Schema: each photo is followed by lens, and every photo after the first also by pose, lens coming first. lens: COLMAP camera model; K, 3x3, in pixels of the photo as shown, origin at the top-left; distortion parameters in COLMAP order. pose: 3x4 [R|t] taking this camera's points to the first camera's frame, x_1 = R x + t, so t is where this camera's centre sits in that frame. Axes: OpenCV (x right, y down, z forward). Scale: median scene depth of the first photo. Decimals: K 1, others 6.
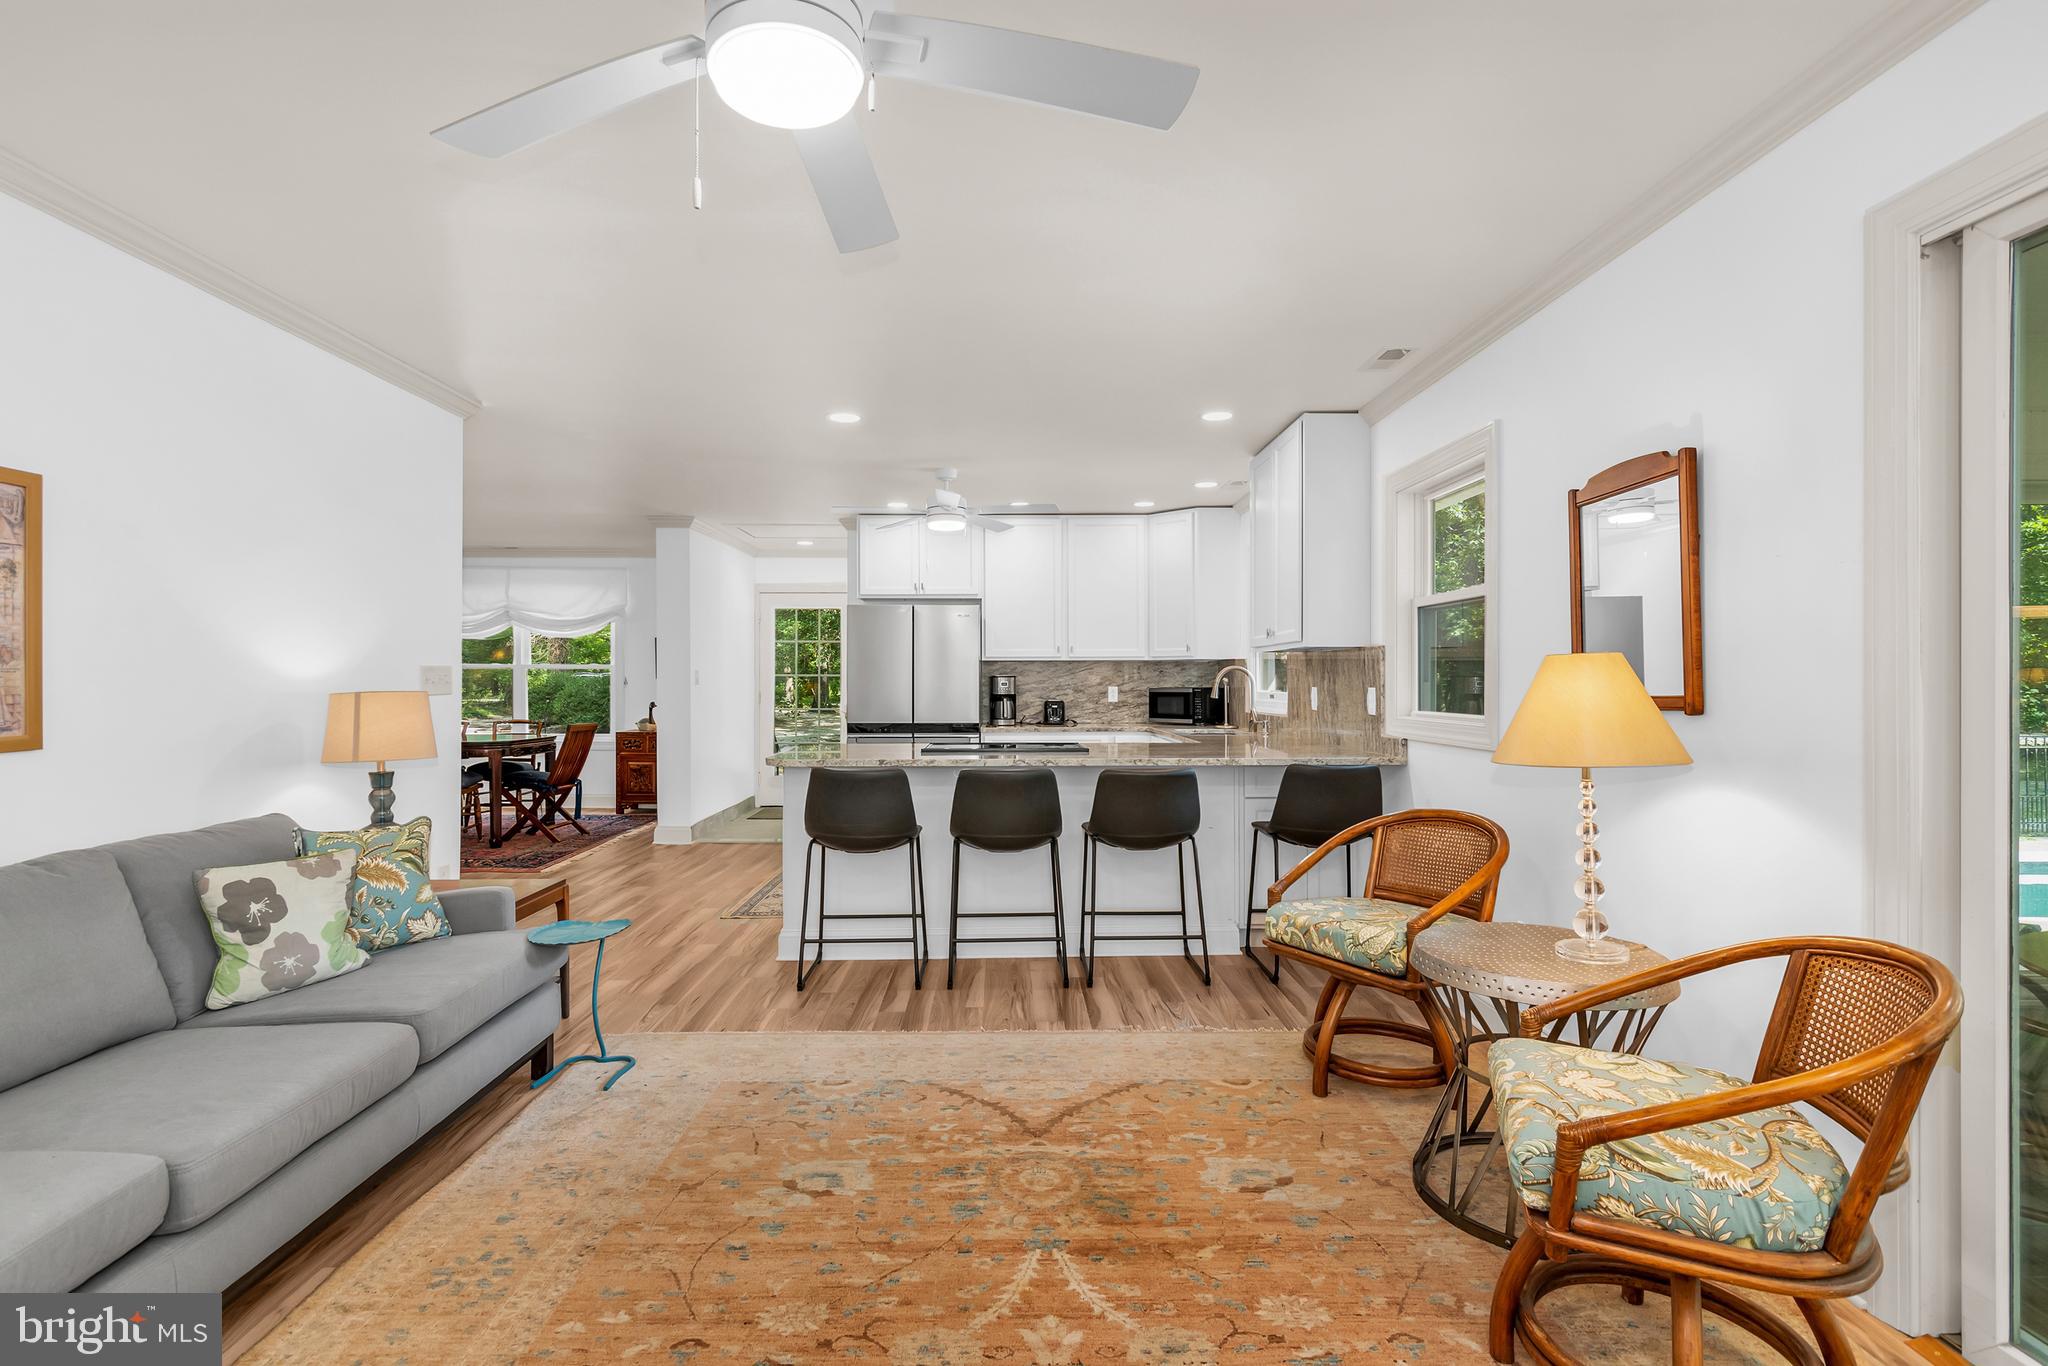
lens RADIAL K [[998.1, 0, 1015.2], [0, 998.1, 673.5], [0, 0, 1]] dist [-0.000786, 0.001033]
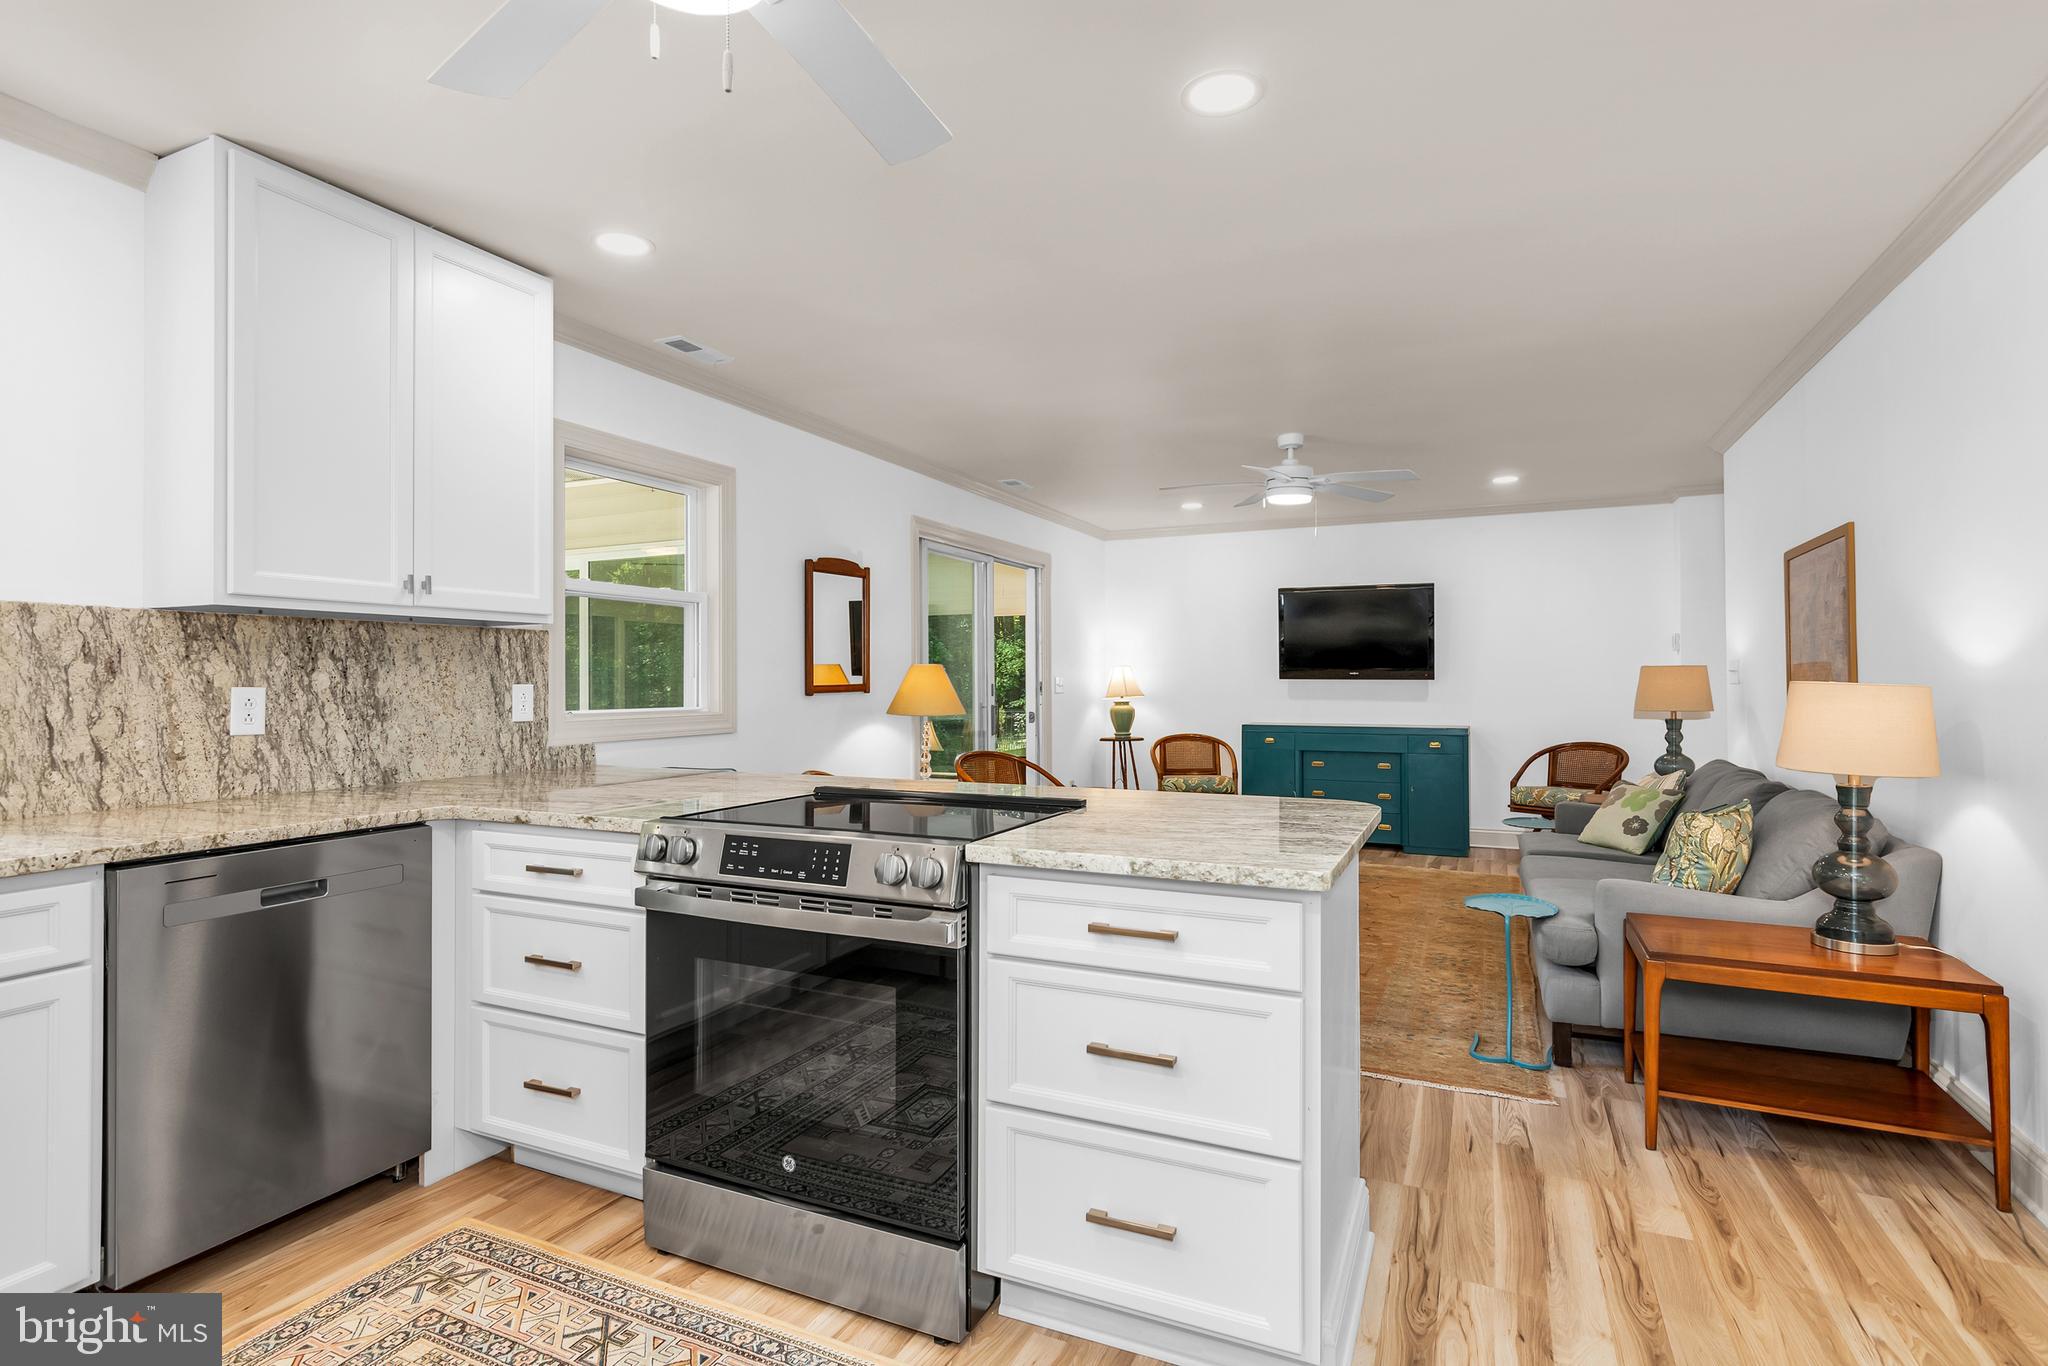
lens RADIAL K [[998.1, 0, 1013.2], [0, 998.1, 665.5], [0, 0, 1]] dist [-0.000786, 0.001033]
pose [[-0.897951, 0.008553, 0.440012, -0.366347], [-0.001199, 0.999760, -0.021880, 0.019791], [-0.440094, -0.020175, -0.897725, 1.870189]]
